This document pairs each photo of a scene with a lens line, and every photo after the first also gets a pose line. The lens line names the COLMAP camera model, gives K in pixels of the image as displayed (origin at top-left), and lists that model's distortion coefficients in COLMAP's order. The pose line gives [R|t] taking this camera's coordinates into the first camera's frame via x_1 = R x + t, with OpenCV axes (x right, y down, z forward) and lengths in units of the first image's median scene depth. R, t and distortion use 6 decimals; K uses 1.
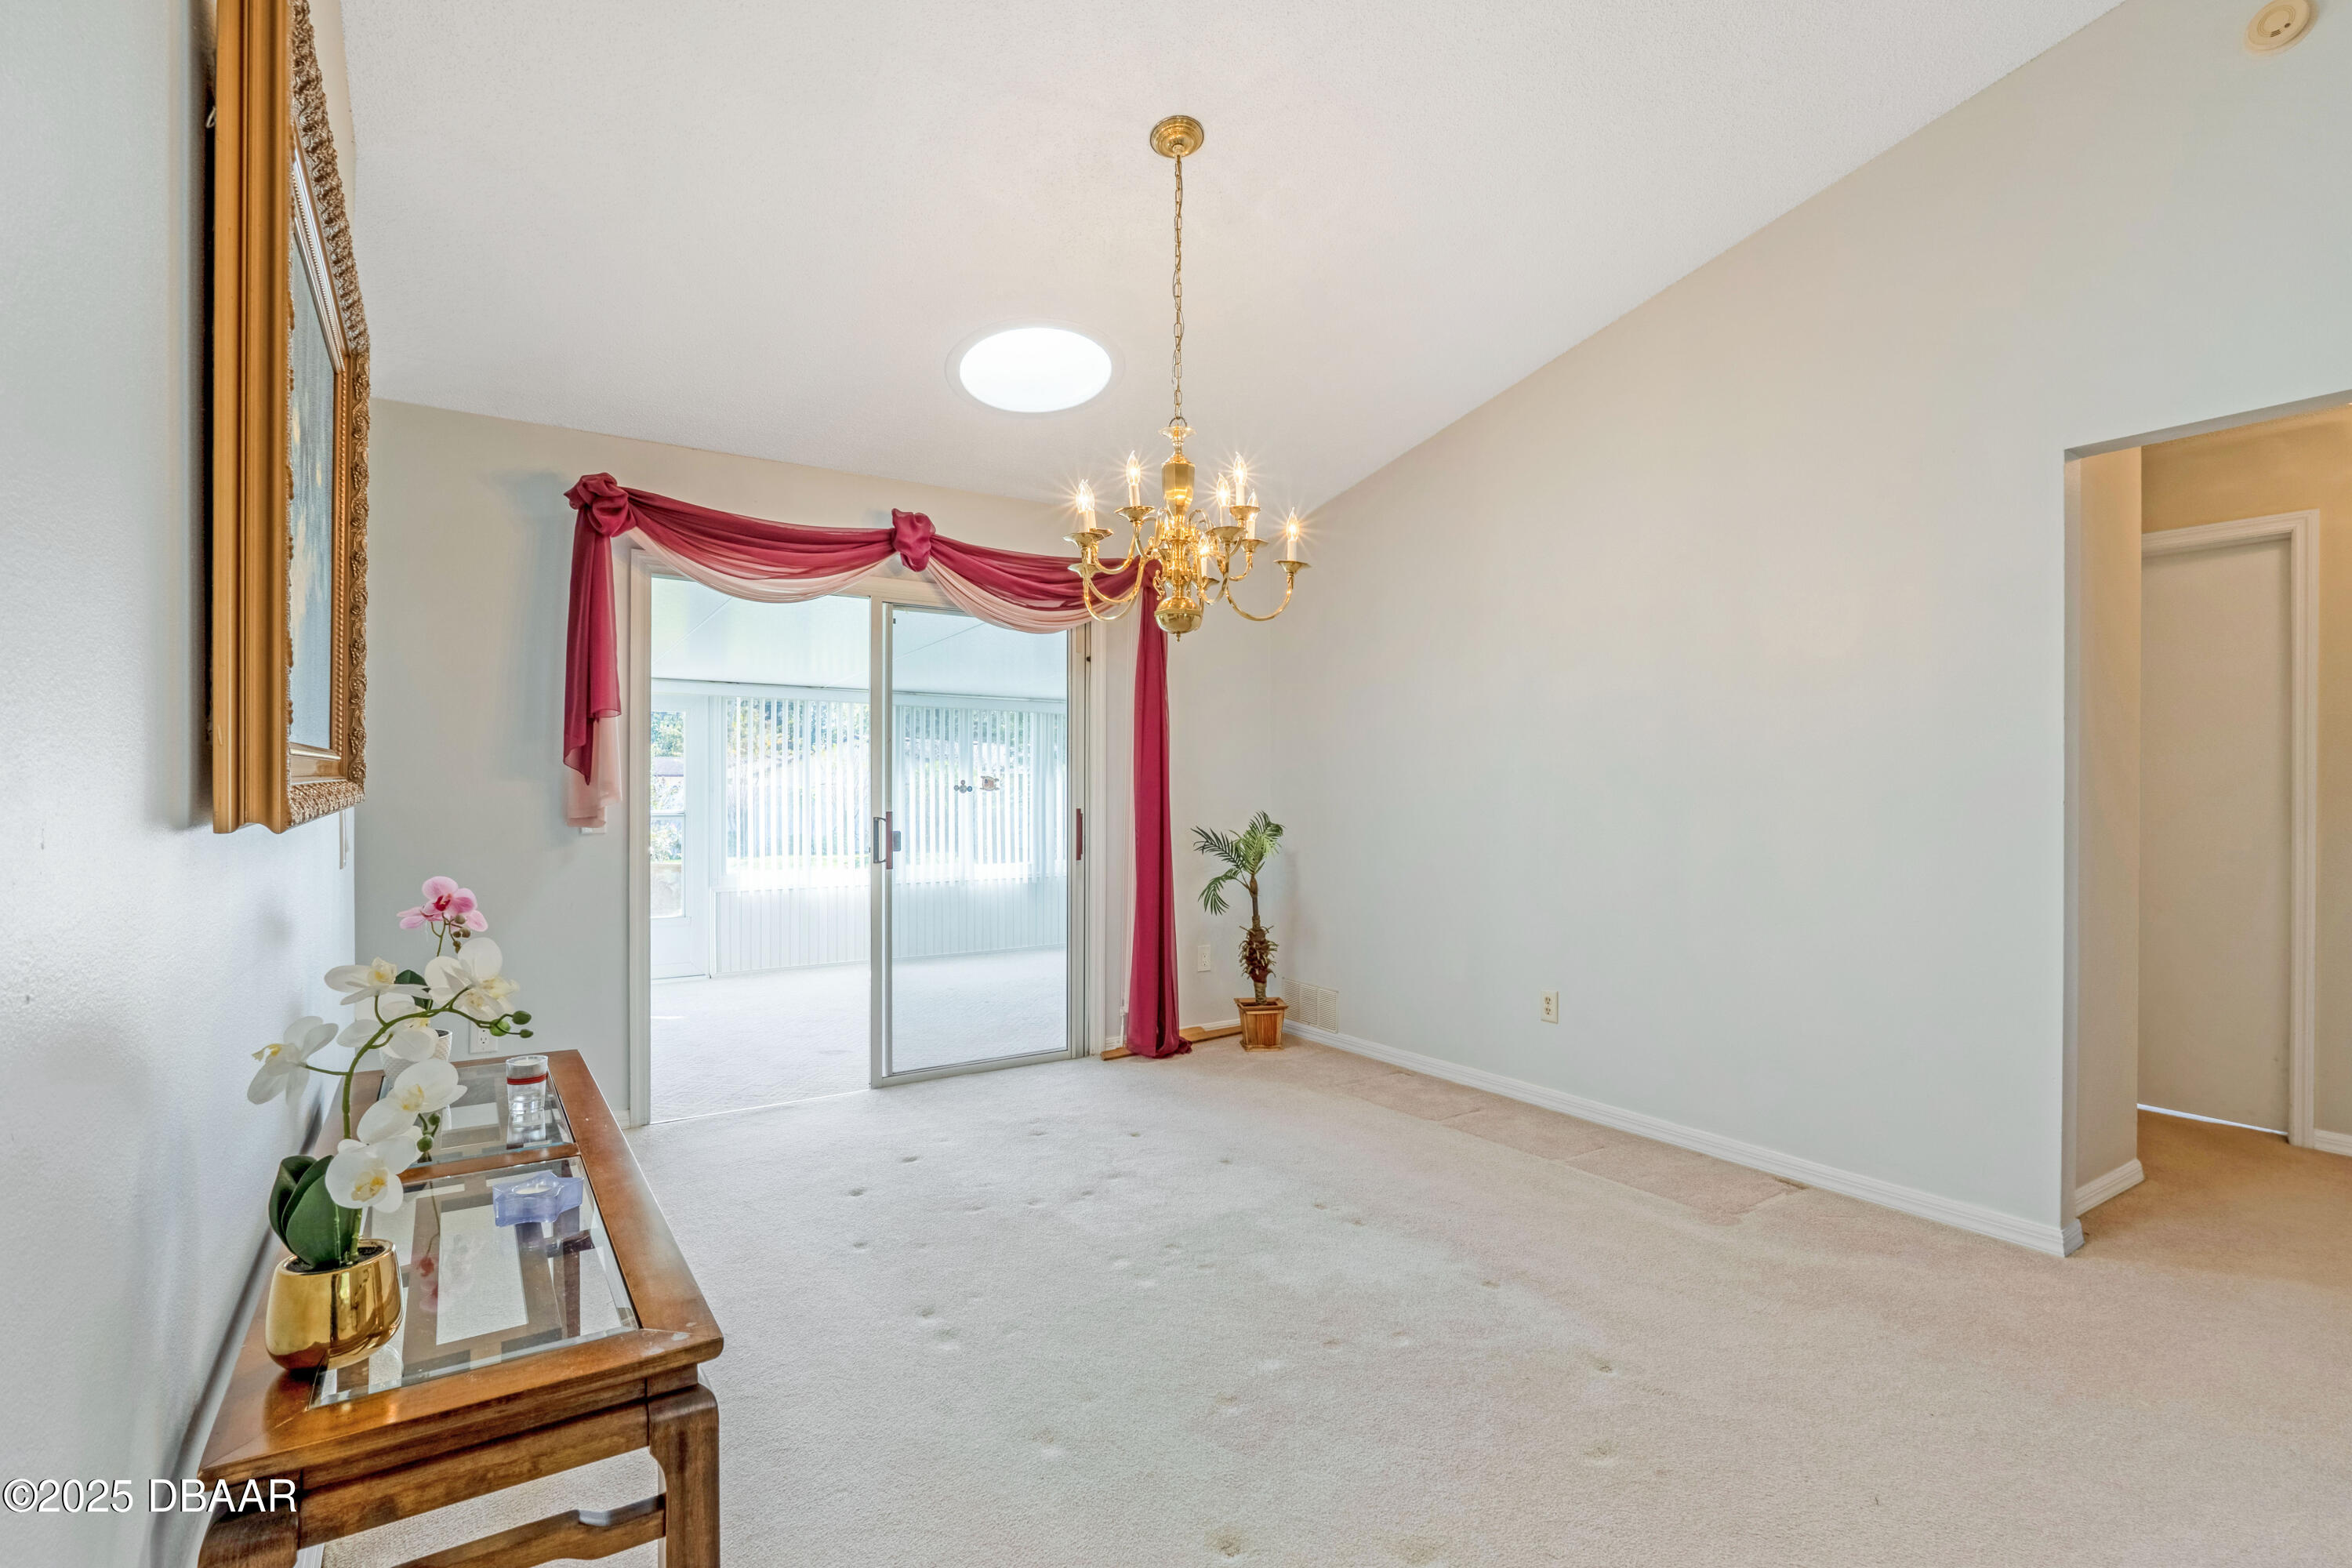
lens RADIAL K [[1088.5, 0, 1181.9], [0, 1088.5, 788.0], [0, 0, 1]] dist [-0.002219, 0.000855]
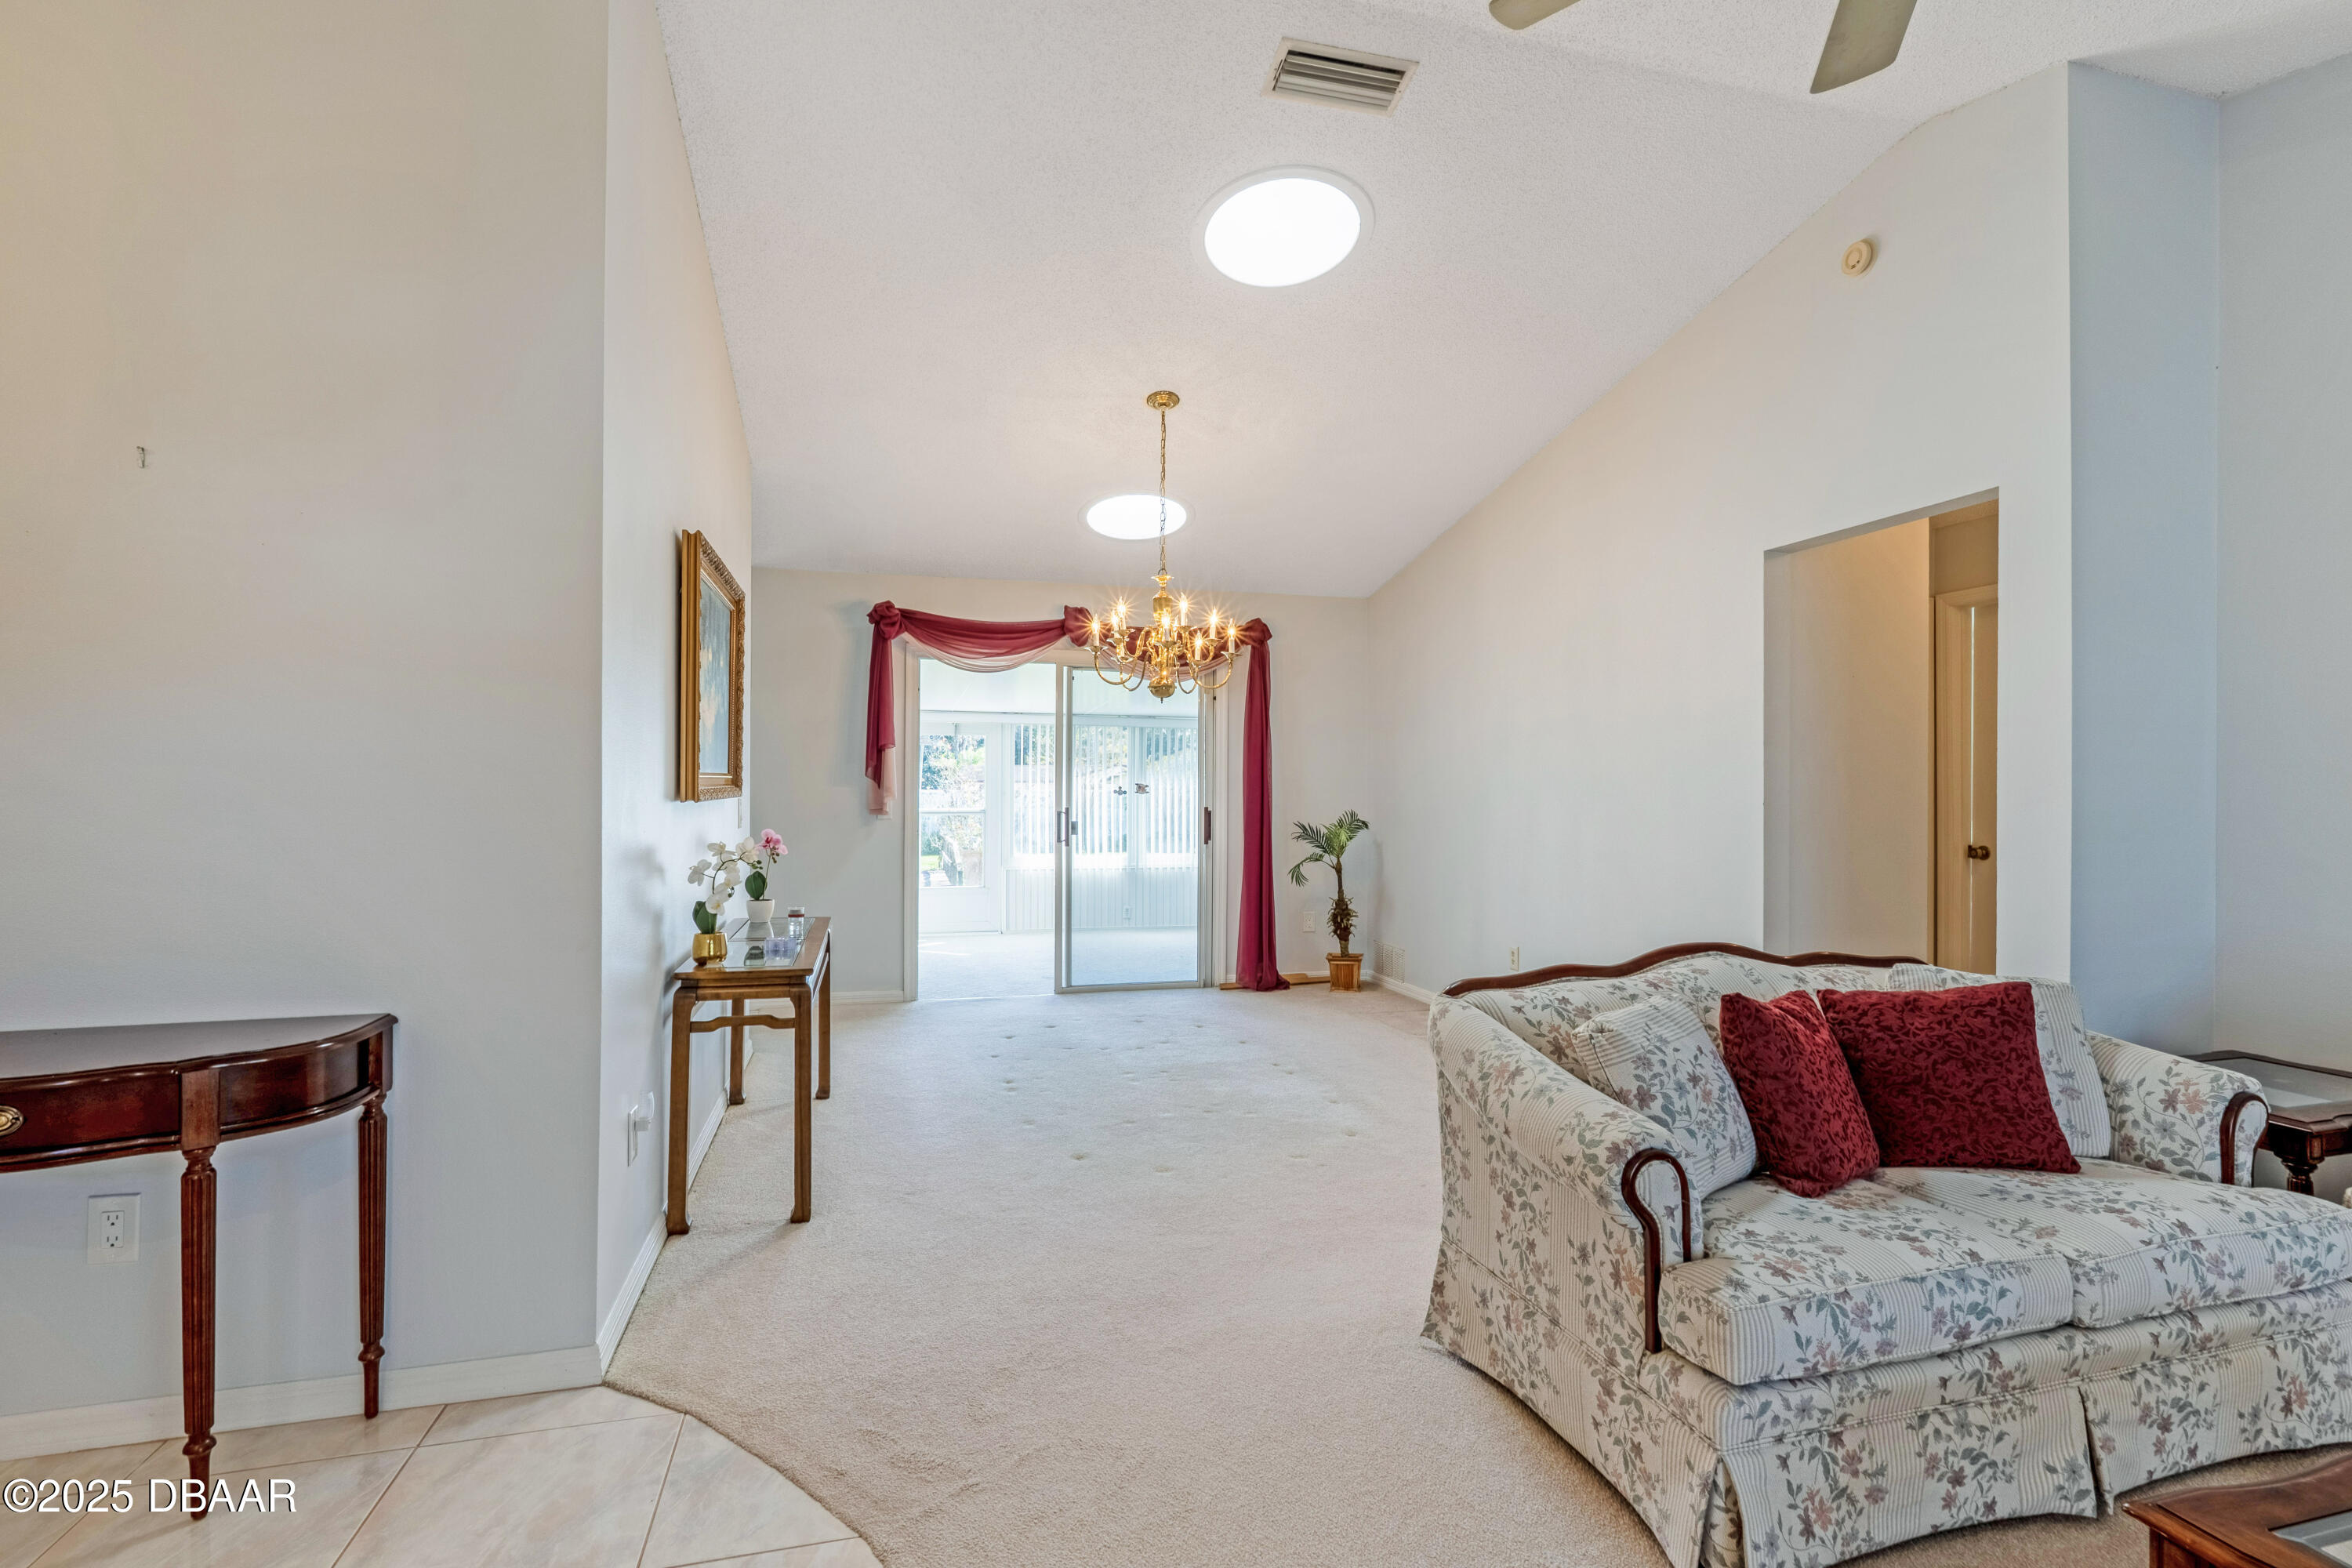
lens RADIAL K [[1088.5, 0, 1171.2], [0, 1088.5, 783.6], [0, 0, 1]] dist [-0.002219, 0.000855]
pose [[0.946824, -0.000195, -0.321751, 0.339744], [-0.002621, 0.999962, -0.008321, 0.000975], [0.321741, 0.008722, 0.946788, -0.354543]]
